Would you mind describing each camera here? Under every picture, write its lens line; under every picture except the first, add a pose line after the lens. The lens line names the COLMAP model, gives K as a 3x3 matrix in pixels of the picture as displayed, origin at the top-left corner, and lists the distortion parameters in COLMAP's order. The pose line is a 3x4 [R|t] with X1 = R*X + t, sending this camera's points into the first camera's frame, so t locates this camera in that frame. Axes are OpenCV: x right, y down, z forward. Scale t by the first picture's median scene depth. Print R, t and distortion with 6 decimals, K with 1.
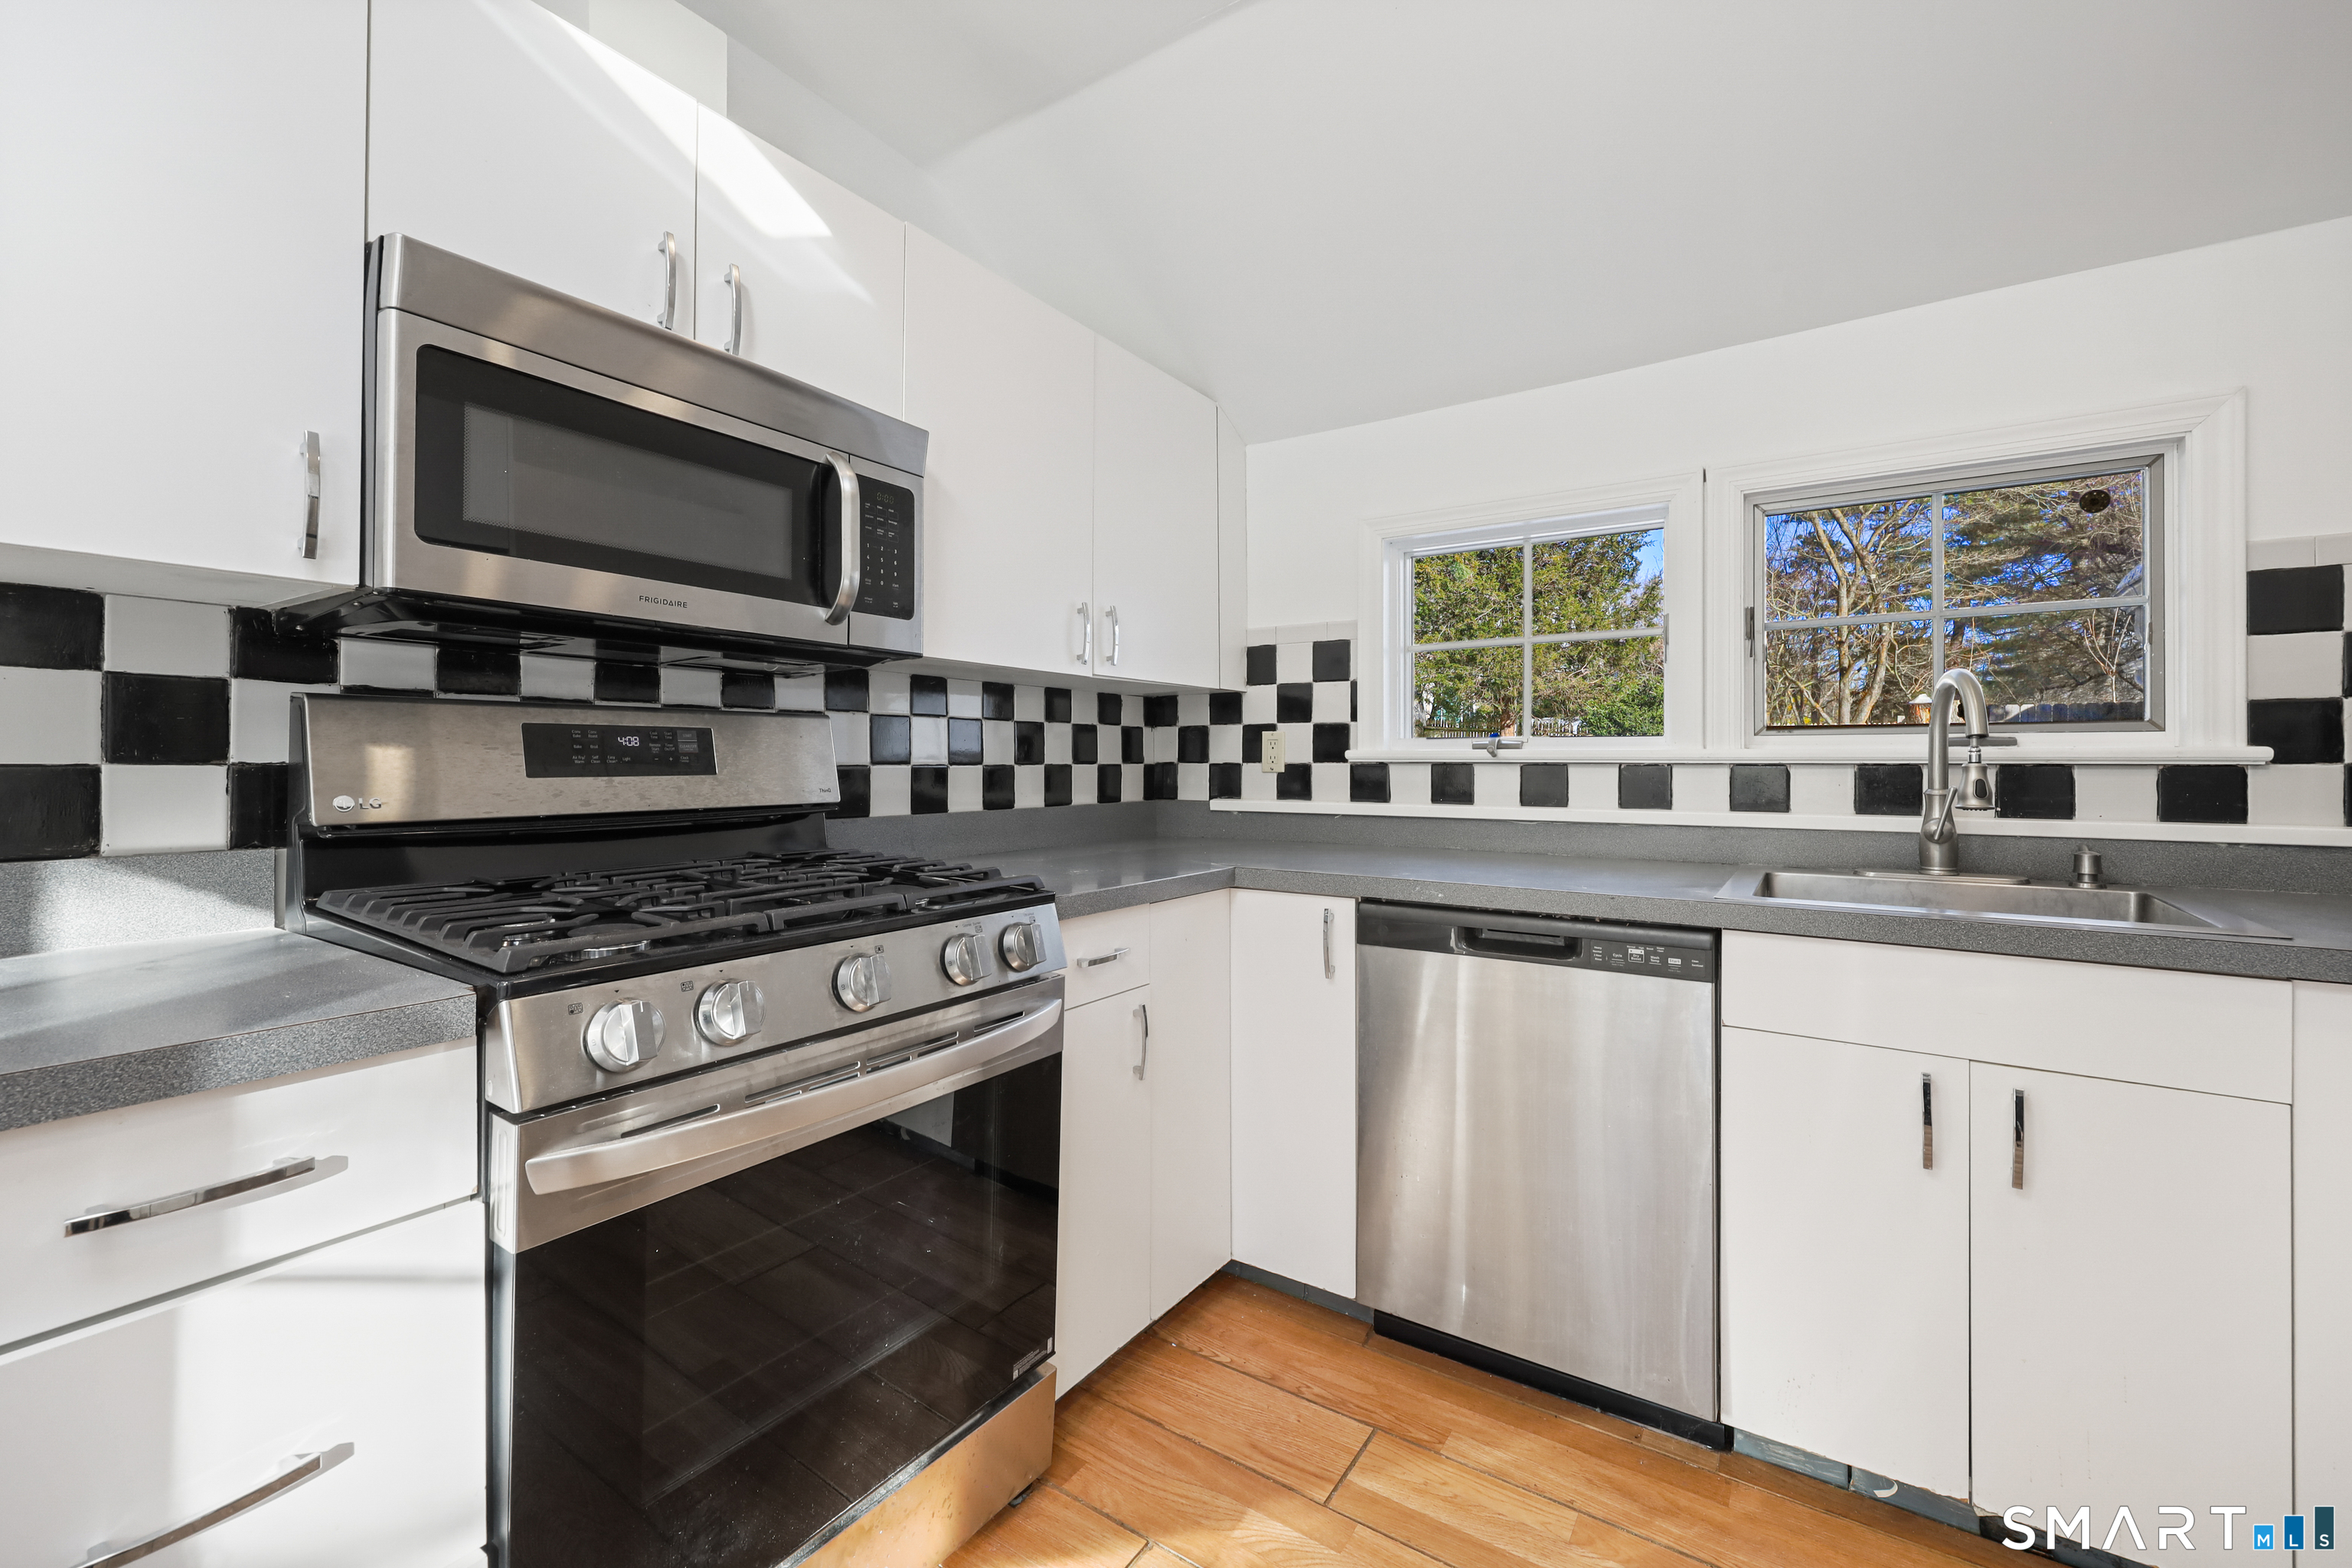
lens RADIAL K [[967.5, 0, 1181.9], [0, 967.5, 753.4], [0, 0, 1]] dist [-0.001672, 0.000172]
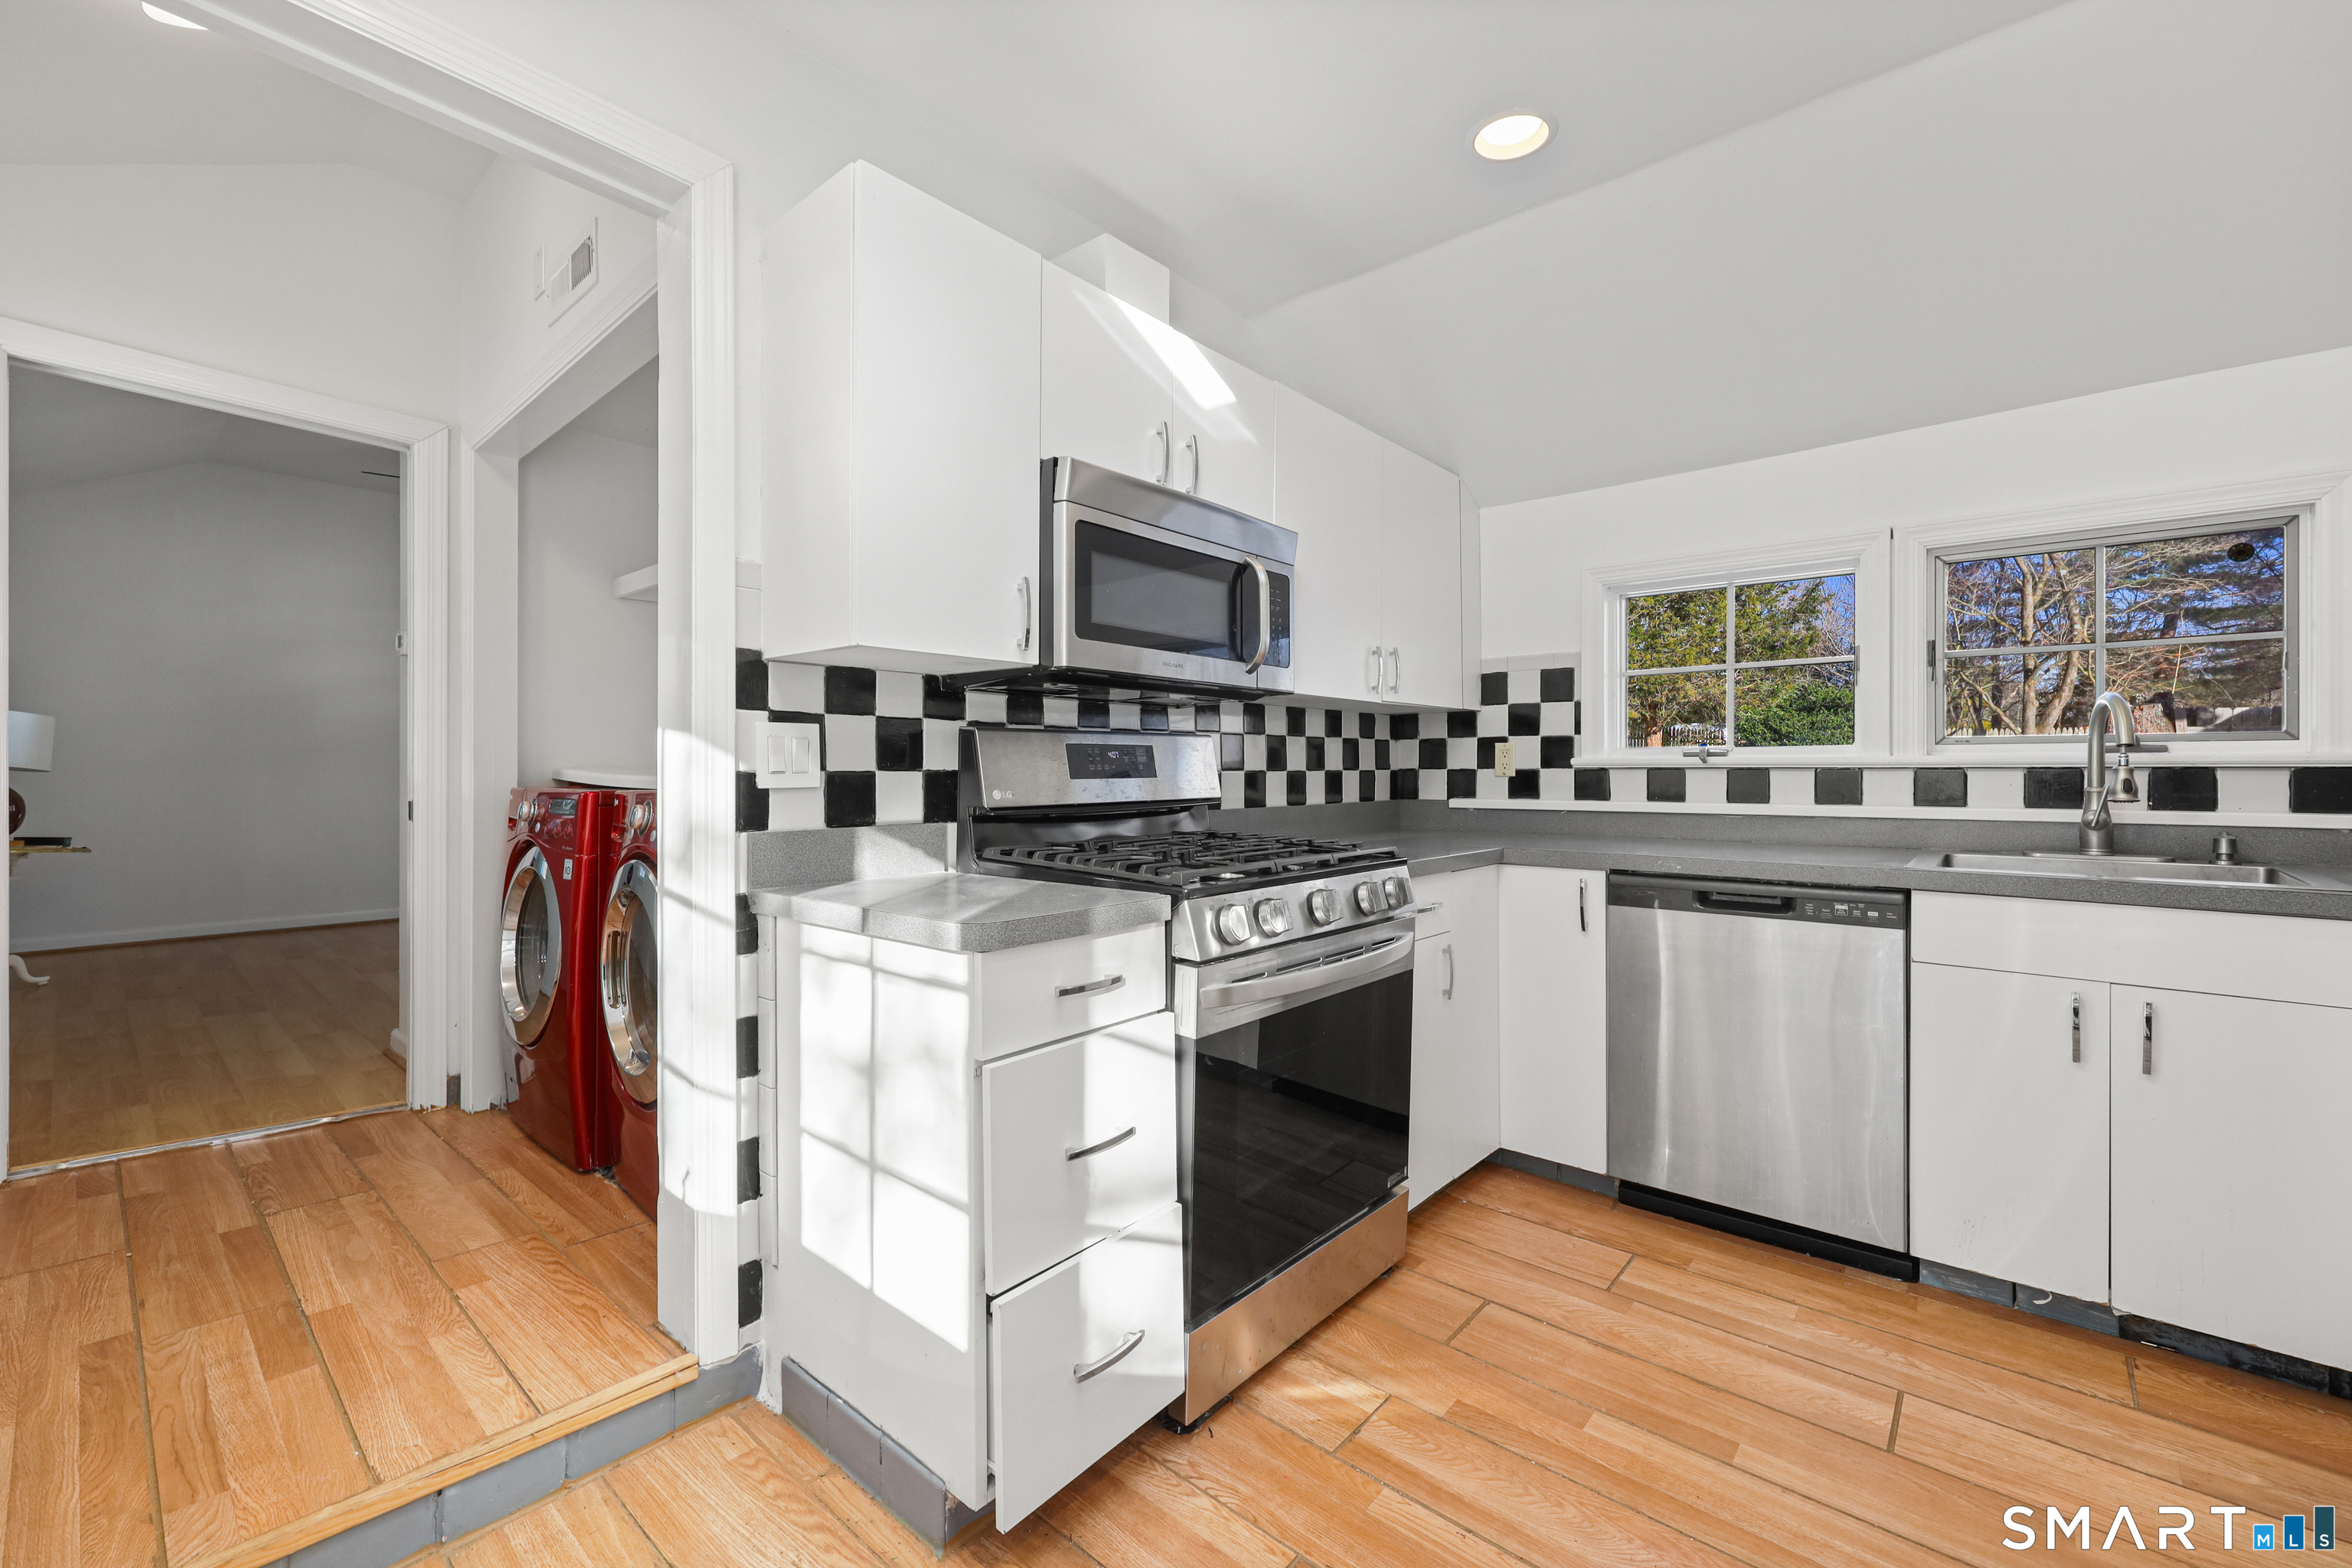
lens RADIAL K [[957.2, 0, 1184.2], [0, 957.2, 769.9], [0, 0, 1]] dist [0.000160, 0.000052]
pose [[0.992317, -0.003306, -0.123674, -0.231607], [0.004381, 0.999955, 0.008420, -0.001059], [0.123640, -0.008897, 0.992287, -0.367929]]
